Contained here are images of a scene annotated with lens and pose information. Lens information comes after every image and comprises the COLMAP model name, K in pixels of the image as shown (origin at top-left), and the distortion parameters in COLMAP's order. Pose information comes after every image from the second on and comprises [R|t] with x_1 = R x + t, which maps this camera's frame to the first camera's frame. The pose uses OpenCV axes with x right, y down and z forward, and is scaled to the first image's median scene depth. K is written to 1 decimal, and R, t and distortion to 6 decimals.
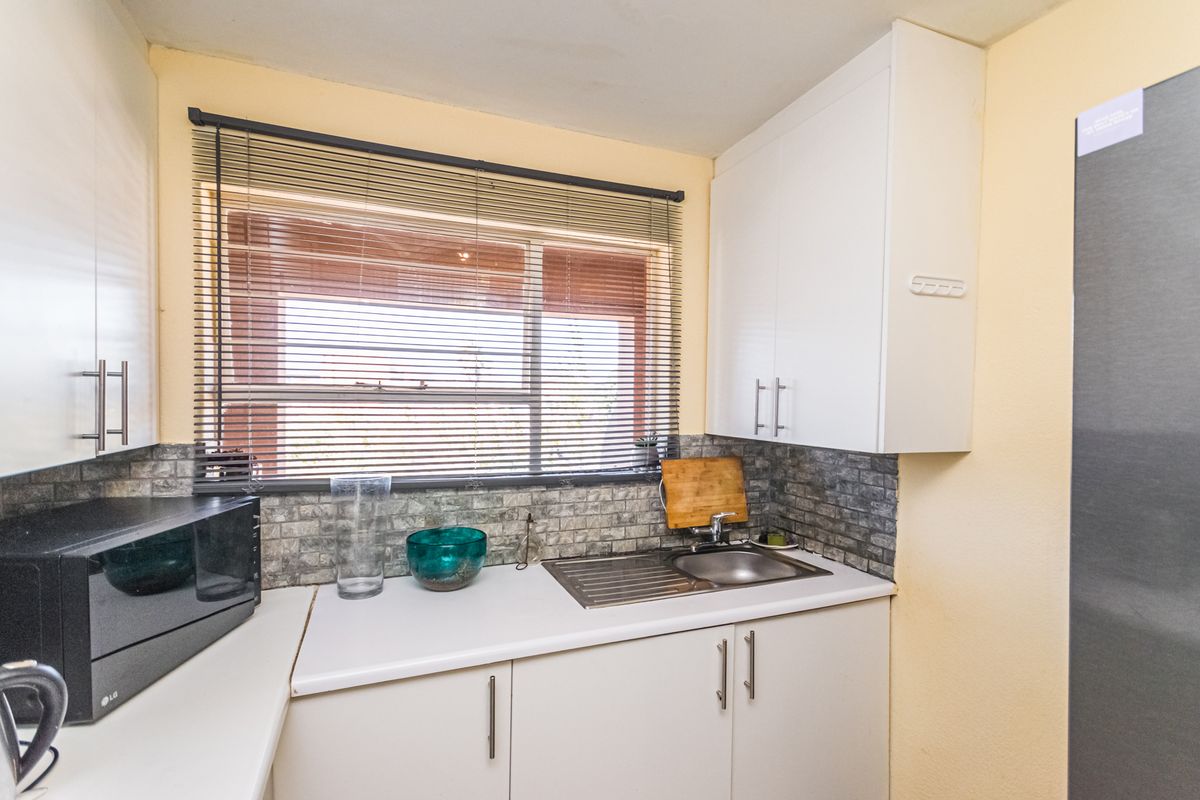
lens RADIAL K [[539.7, 0, 648.3], [0, 539.7, 405.2], [0, 0, 1]] dist [0.002435, 0.000582]
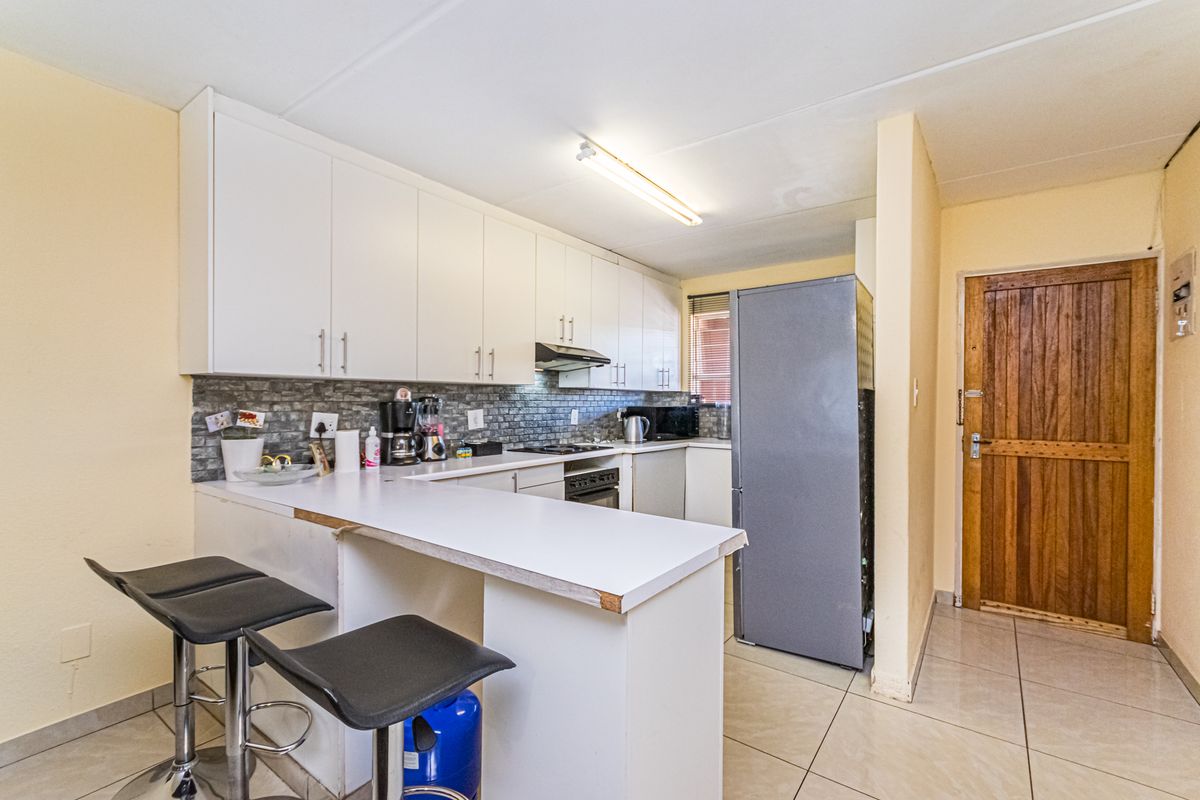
lens RADIAL K [[539.7, 0, 594.1], [0, 539.7, 402.2], [0, 0, 1]] dist [0.002435, 0.000582]
pose [[0.452310, 0.001323, -0.891860, 1.776058], [-0.007049, 0.999973, -0.002091, 0.137186], [0.891833, 0.007233, 0.452307, -0.991222]]
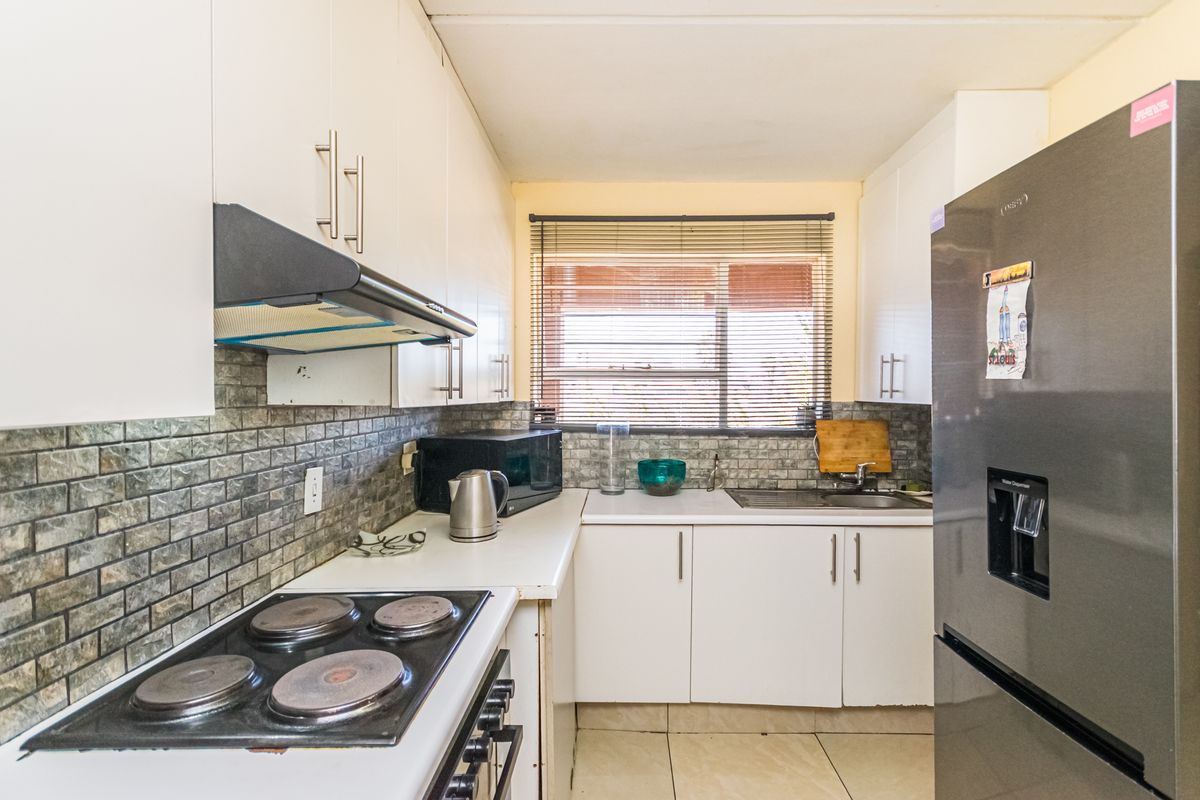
lens RADIAL K [[562.8, 0, 613.1], [0, 562.8, 397.3], [0, 0, 1]] dist [-0.017280, -0.000317]
pose [[0.886428, 0.004810, -0.462842, 0.235516], [-0.003977, 0.999988, 0.002774, 0.048140], [0.462850, -0.000618, 0.886436, -0.467255]]
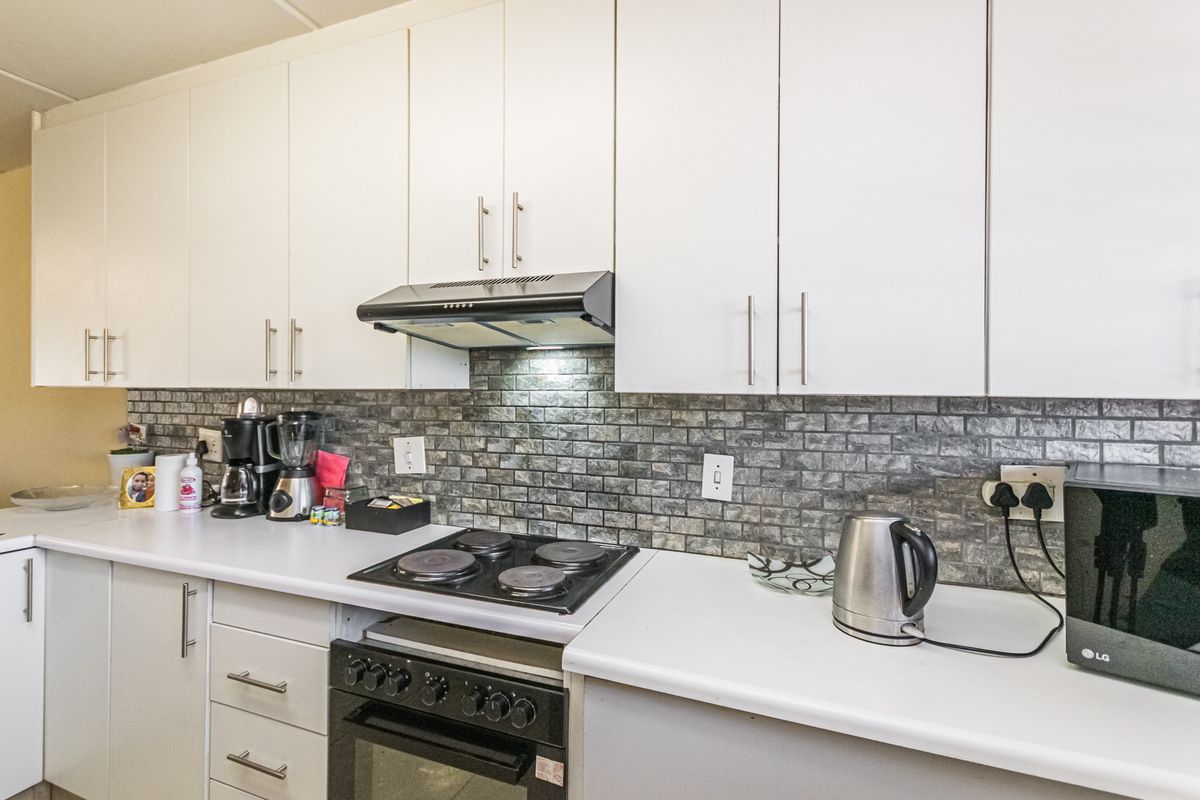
lens RADIAL K [[539.7, 0, 596.1], [0, 539.7, 393.5], [0, 0, 1]] dist [0.002435, 0.000582]
pose [[-0.741140, -0.005226, -0.671330, 0.112827], [-0.011868, 0.999915, 0.005319, 0.066153], [0.671246, 0.011910, -0.741139, 0.640220]]
